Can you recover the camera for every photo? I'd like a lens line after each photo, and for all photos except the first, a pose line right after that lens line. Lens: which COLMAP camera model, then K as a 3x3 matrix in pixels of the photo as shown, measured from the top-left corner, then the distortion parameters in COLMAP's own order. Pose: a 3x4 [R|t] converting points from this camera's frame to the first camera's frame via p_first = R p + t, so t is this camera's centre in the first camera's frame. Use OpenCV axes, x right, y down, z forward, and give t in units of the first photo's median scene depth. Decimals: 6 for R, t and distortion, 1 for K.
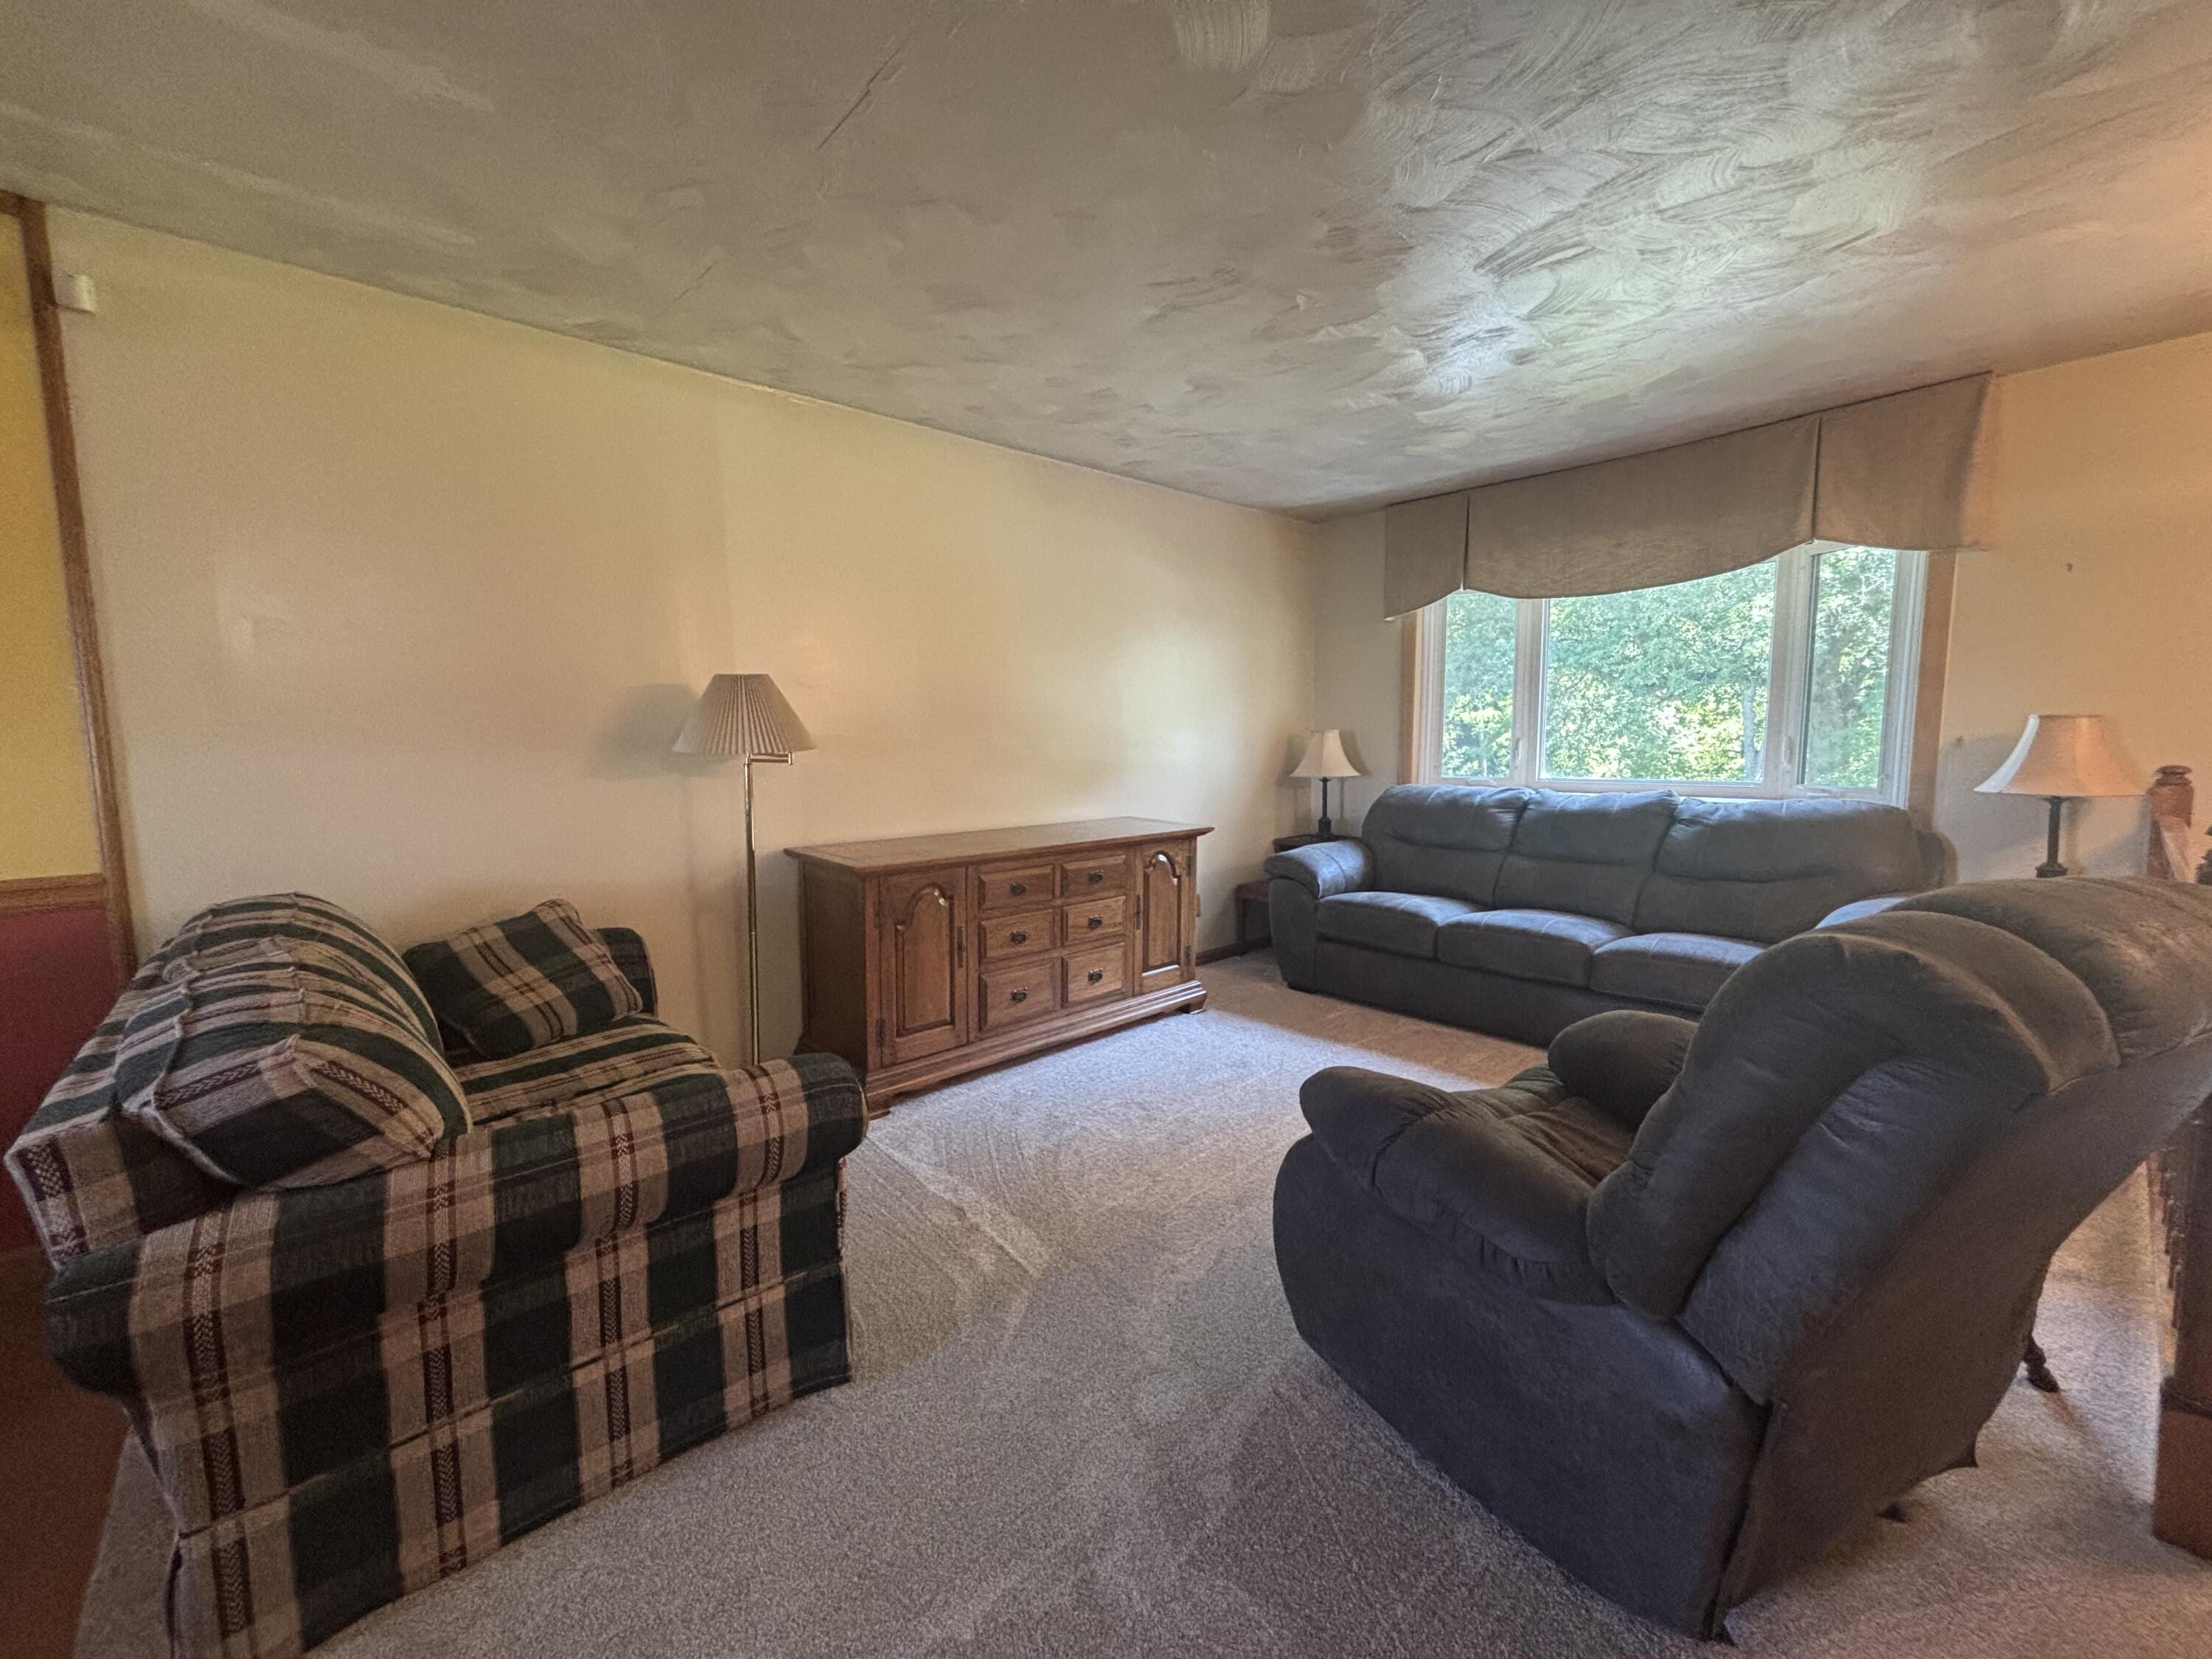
lens RADIAL K [[898.9, 0, 1107.2], [0, 898.9, 820.8], [0, 0, 1]] dist [0.000044, 0.000430]
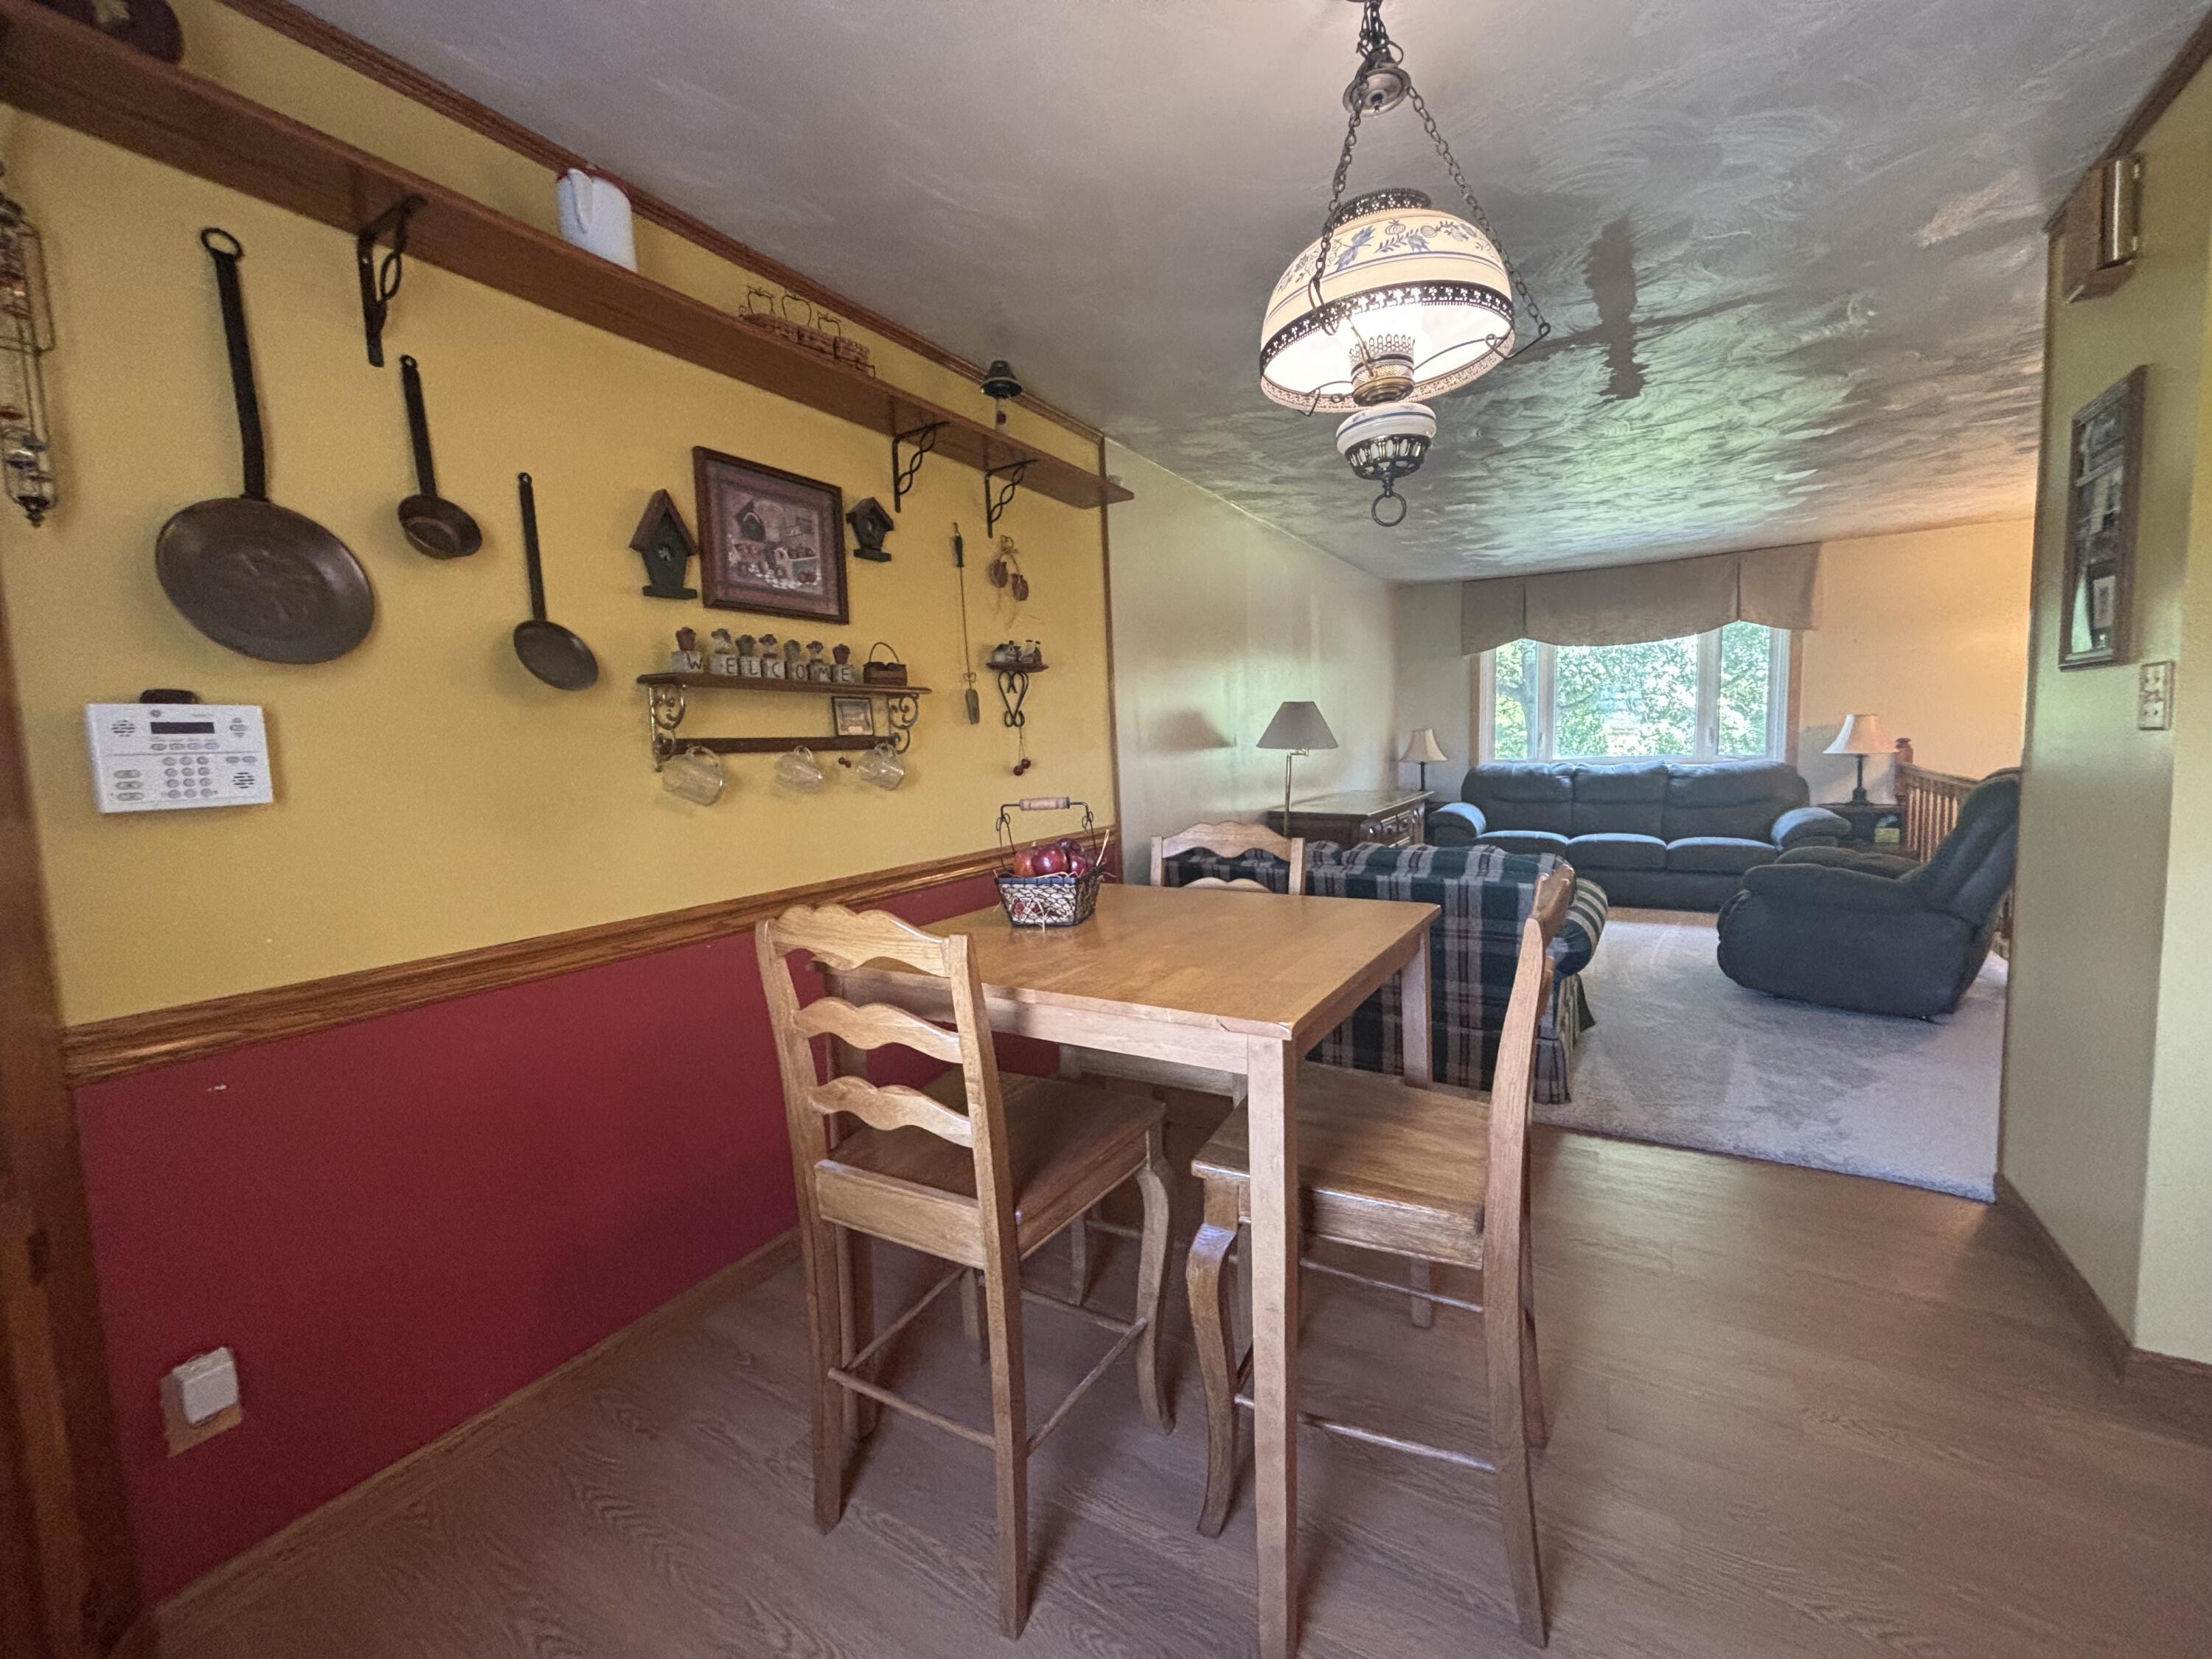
lens RADIAL K [[898.9, 0, 1106.5], [0, 898.9, 824.3], [0, 0, 1]] dist [0.000044, 0.000430]
pose [[0.956100, -0.050704, 0.288620, -0.954604], [0.051058, 0.998676, 0.006307, 0.024804], [-0.288558, 0.008707, 0.957423, -0.366753]]
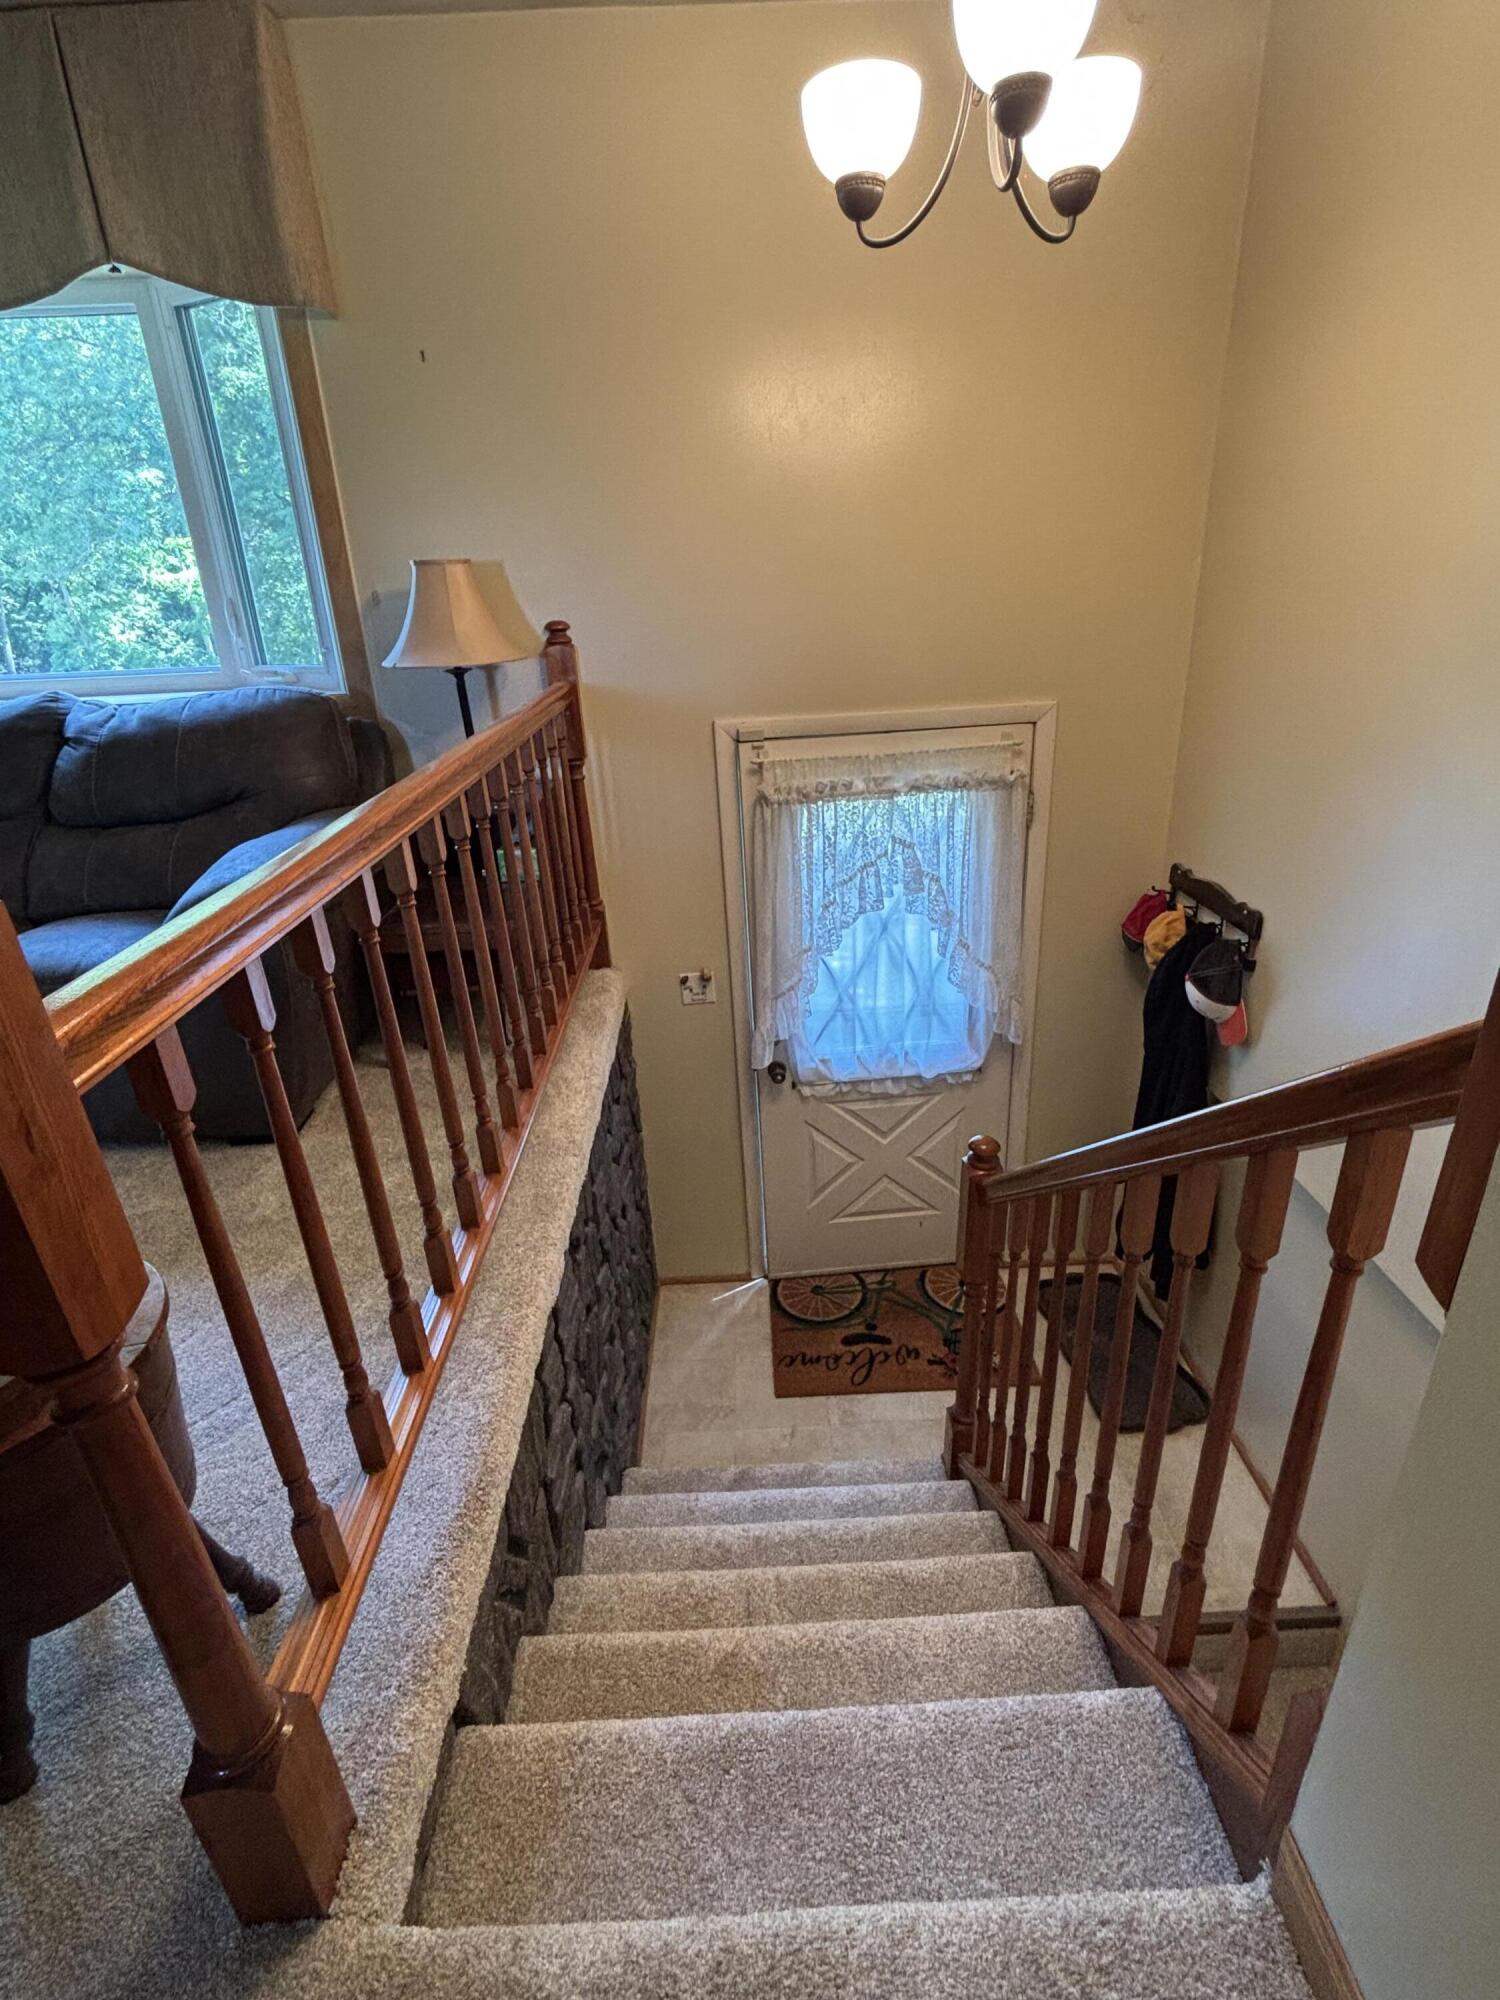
lens RADIAL K [[953.3, 0, 748.0], [0, 953.3, 993.1], [0, 0, 1]] dist [0.000399, 0.000294]
pose [[0.646832, -0.320901, 0.691832, 0.423366], [0.100575, 0.935133, 0.339722, -0.014198], [-0.755972, -0.150162, 0.637148, 0.147652]]
